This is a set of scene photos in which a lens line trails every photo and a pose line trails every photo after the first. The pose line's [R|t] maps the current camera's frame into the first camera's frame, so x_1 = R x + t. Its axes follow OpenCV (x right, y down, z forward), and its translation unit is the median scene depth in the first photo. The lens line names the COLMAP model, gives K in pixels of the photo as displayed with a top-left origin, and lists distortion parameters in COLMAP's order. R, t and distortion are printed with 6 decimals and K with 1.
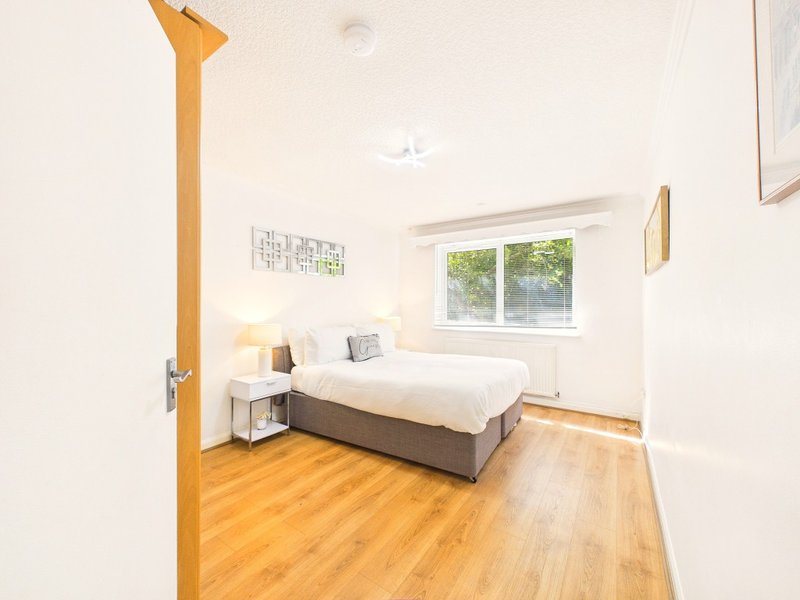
lens RADIAL K [[320.4, 0, 398.3], [0, 320.4, 302.1], [0, 0, 1]] dist [-0.002643, 0.002090]
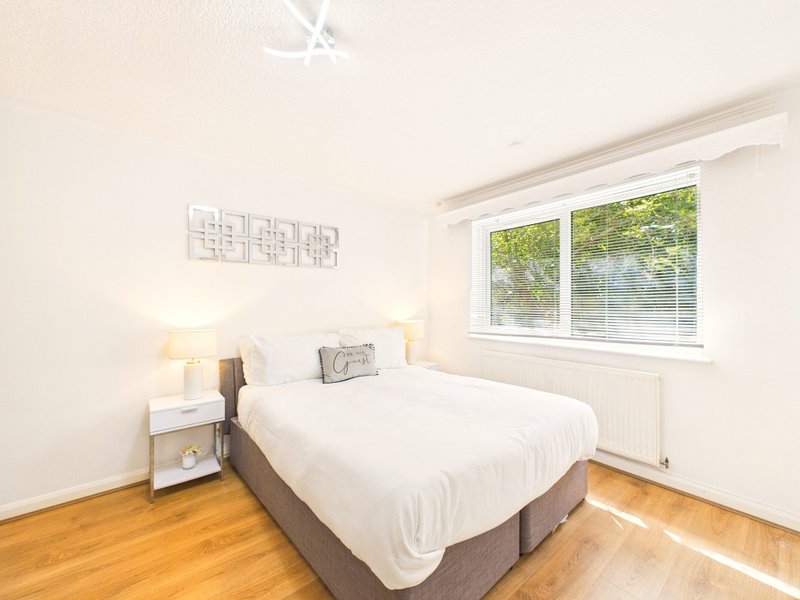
lens RADIAL K [[320.4, 0, 401.5], [0, 320.4, 300.3], [0, 0, 1]] dist [-0.002643, 0.002090]
pose [[0.957547, -0.003674, -0.288253, 0.233061], [0.003297, 0.999993, -0.001792, 0.000658], [0.288258, 0.000765, 0.957553, 0.349063]]
